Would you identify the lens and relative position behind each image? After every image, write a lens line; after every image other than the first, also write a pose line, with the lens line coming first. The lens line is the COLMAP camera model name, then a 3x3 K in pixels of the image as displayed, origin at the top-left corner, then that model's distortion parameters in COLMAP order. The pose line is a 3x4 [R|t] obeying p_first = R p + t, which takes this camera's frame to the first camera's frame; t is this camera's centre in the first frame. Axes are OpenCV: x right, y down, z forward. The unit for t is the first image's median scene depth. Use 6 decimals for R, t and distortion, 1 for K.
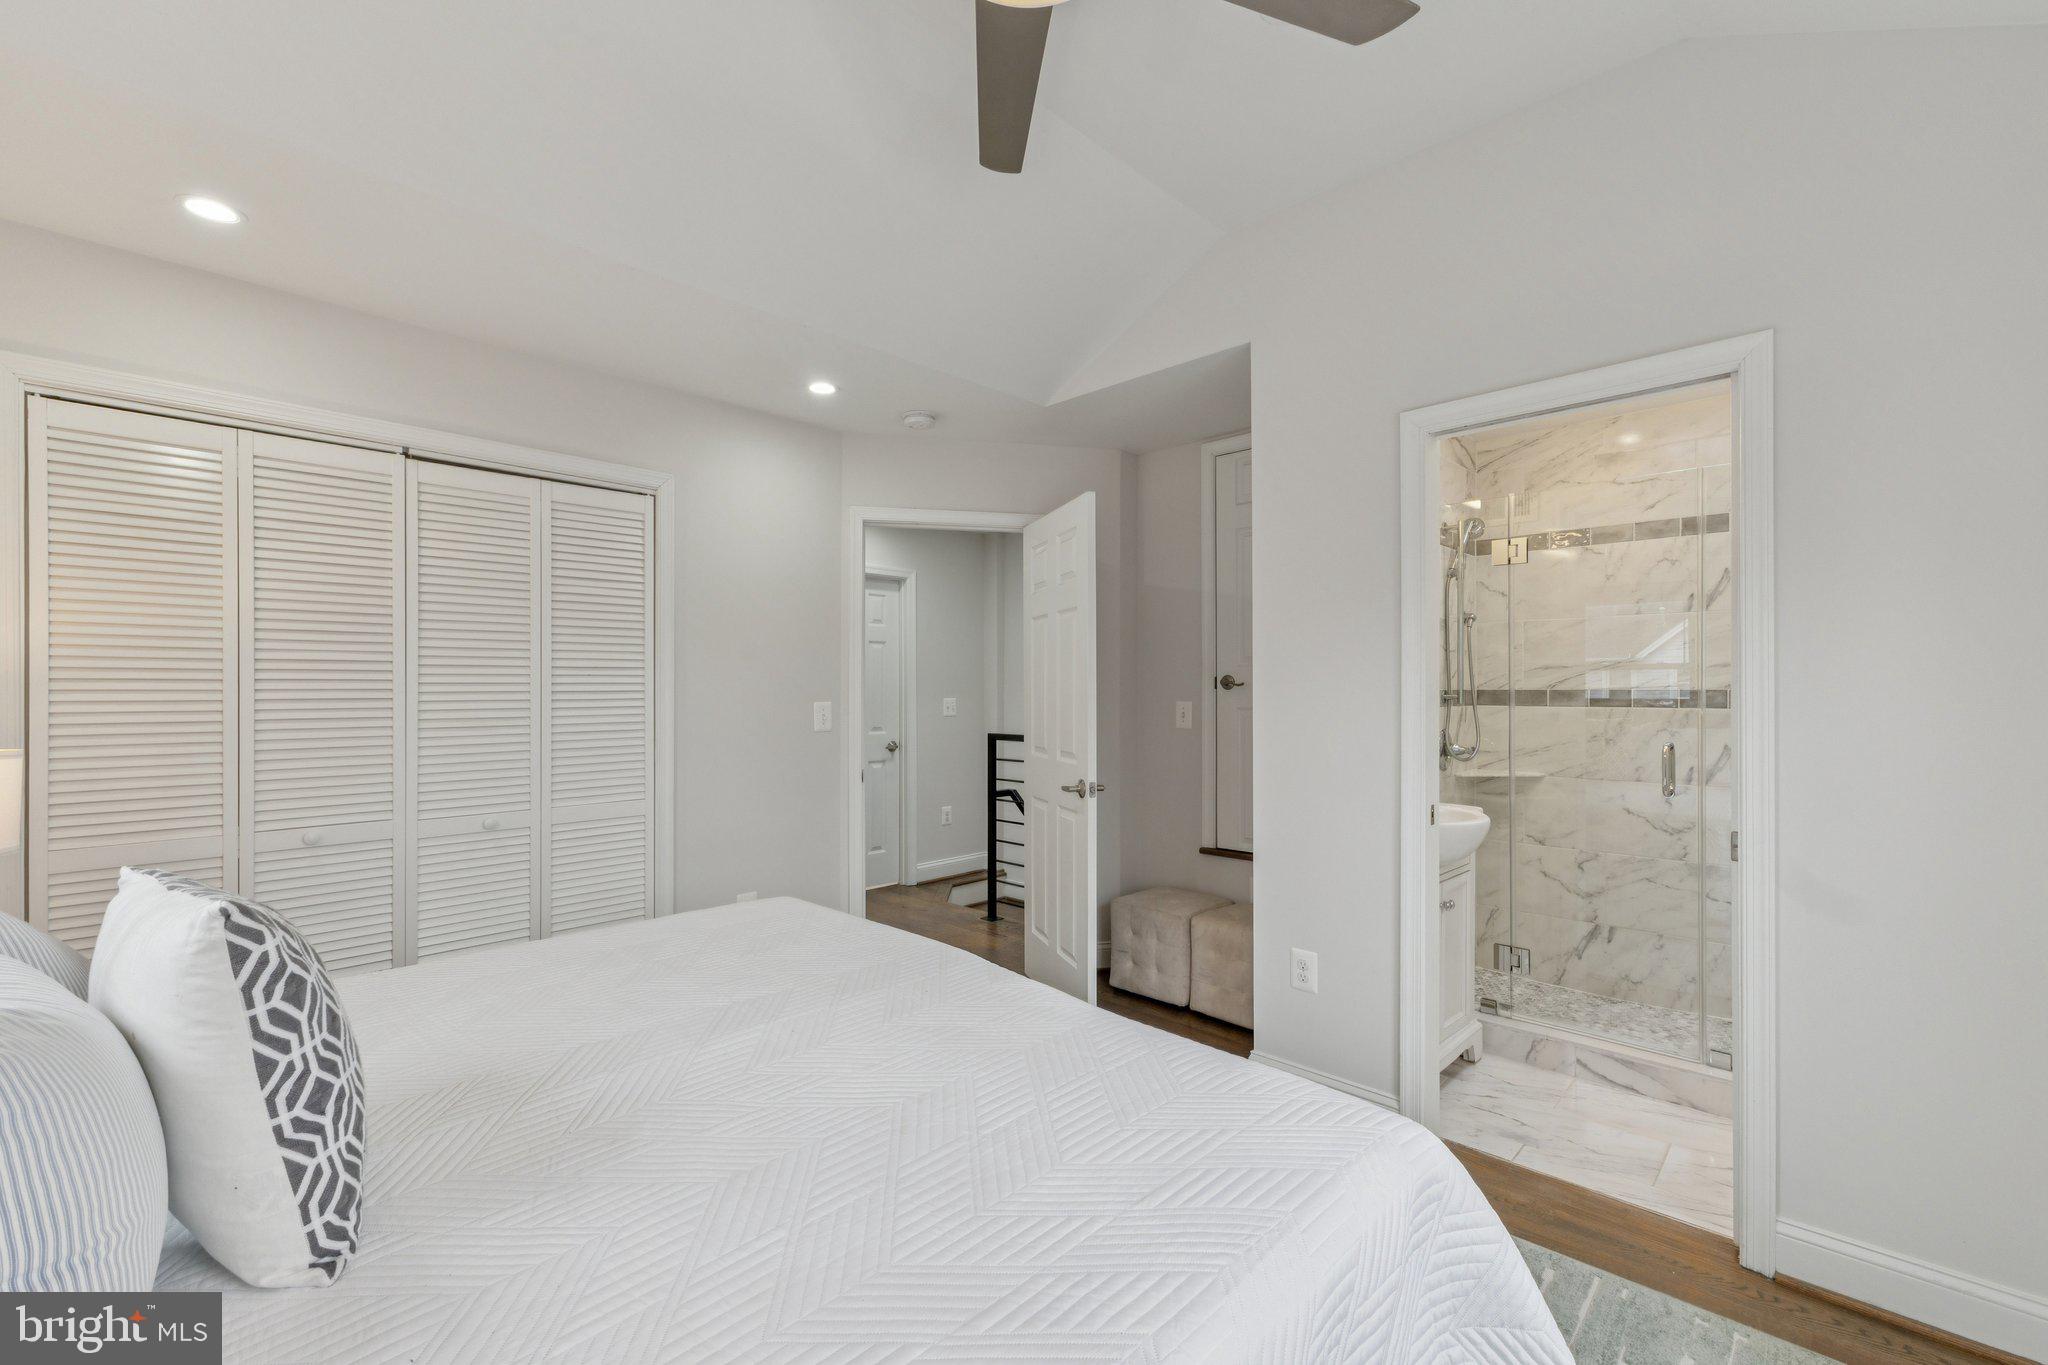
lens RADIAL K [[874.6, 0, 1021.3], [0, 874.6, 692.9], [0, 0, 1]] dist [-0.000303, 0.000243]
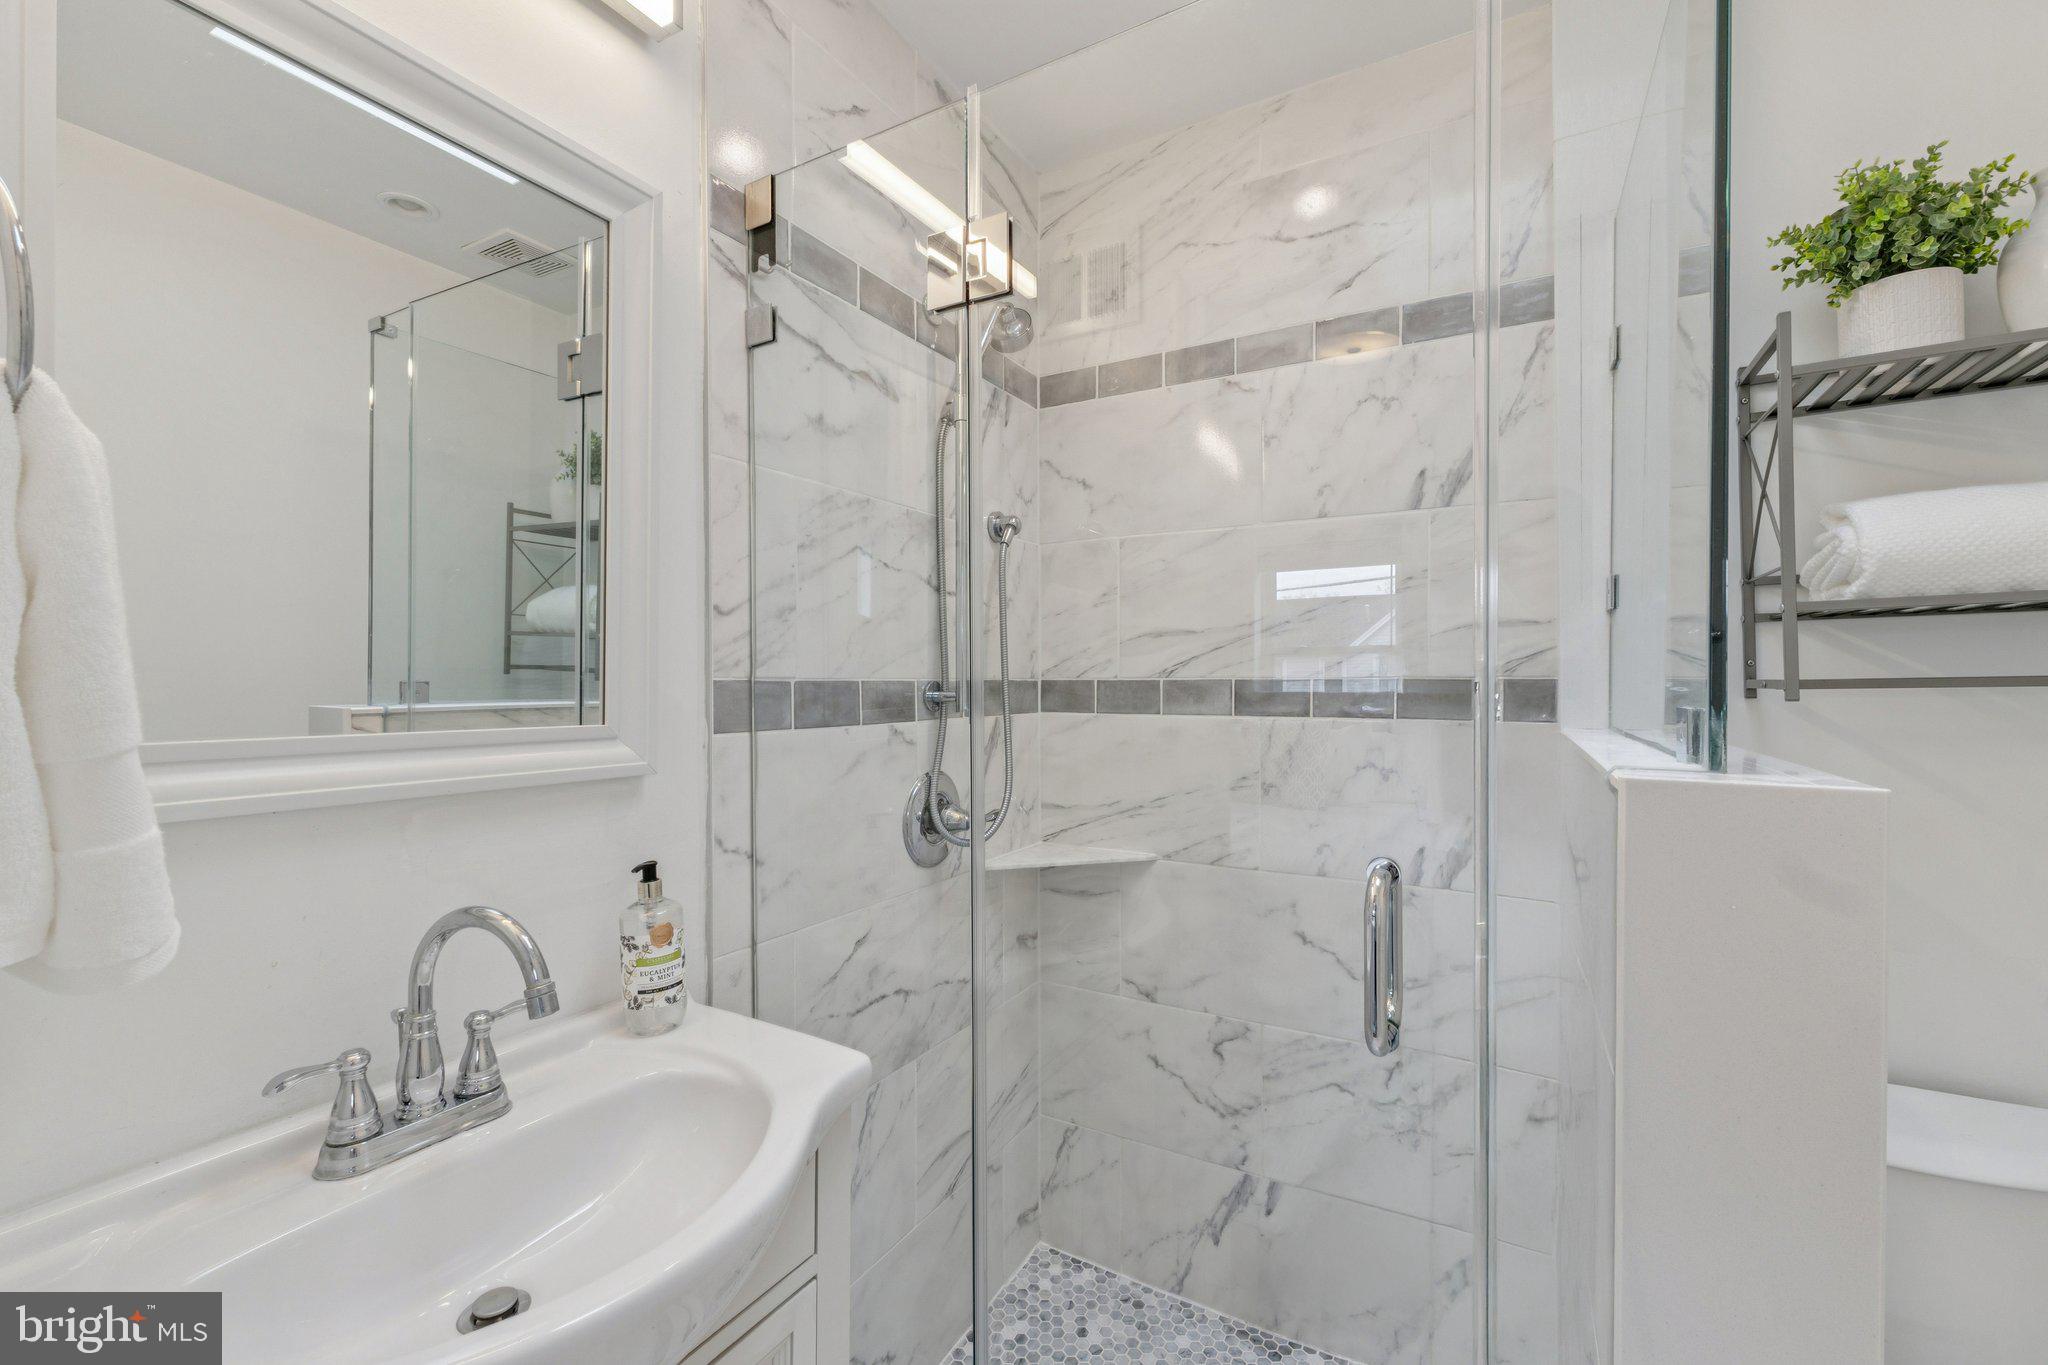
lens RADIAL K [[874.6, 0, 1025.7], [0, 874.6, 691.6], [0, 0, 1]] dist [-0.000303, 0.000243]
pose [[0.966411, -0.004671, 0.256961, 0.415547], [0.002666, 0.999963, 0.008149, -0.001491], [-0.256989, -0.007190, 0.966387, 0.565920]]
